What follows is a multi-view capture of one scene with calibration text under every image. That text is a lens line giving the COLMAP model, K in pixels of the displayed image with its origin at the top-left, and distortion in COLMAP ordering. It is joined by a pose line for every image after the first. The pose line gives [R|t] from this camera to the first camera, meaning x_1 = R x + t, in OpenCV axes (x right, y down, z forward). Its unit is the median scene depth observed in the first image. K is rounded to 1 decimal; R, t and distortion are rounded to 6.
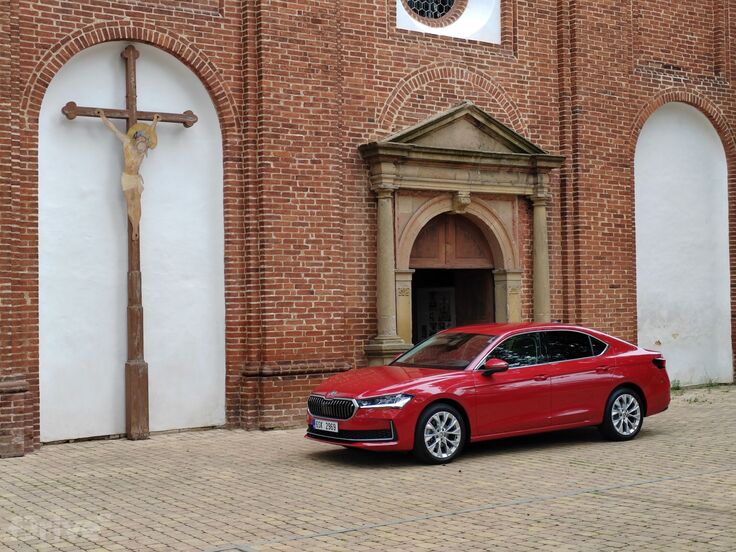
lens RADIAL K [[1115.4, 0, 368.2], [0, 1115.4, 275.9], [0, 0, 1]] dist [0.013432, 0.000000]
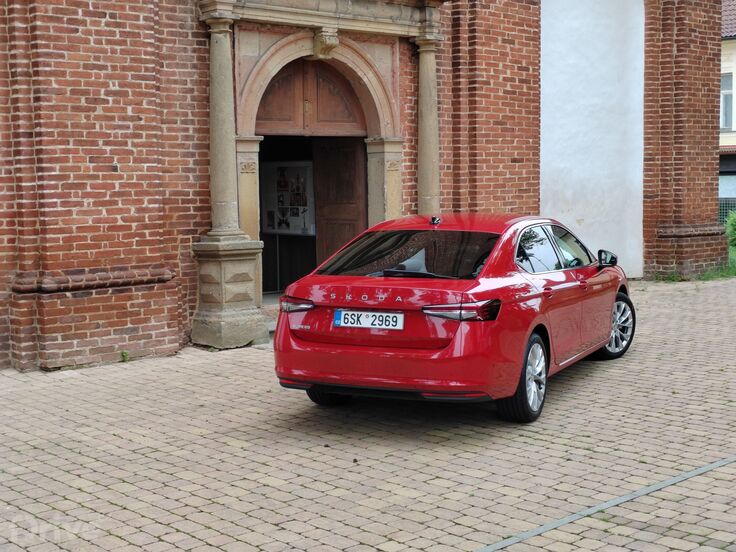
lens RADIAL K [[1115.4, 0, 348.3], [0, 1115.4, 258.4], [0, 0, 1]] dist [0.013432, 0.000000]
pose [[0.990240, -0.010446, 0.138978, -0.004187], [-0.003117, 0.995278, 0.097013, 0.002722], [-0.139336, -0.096499, 0.985532, 0.277776]]
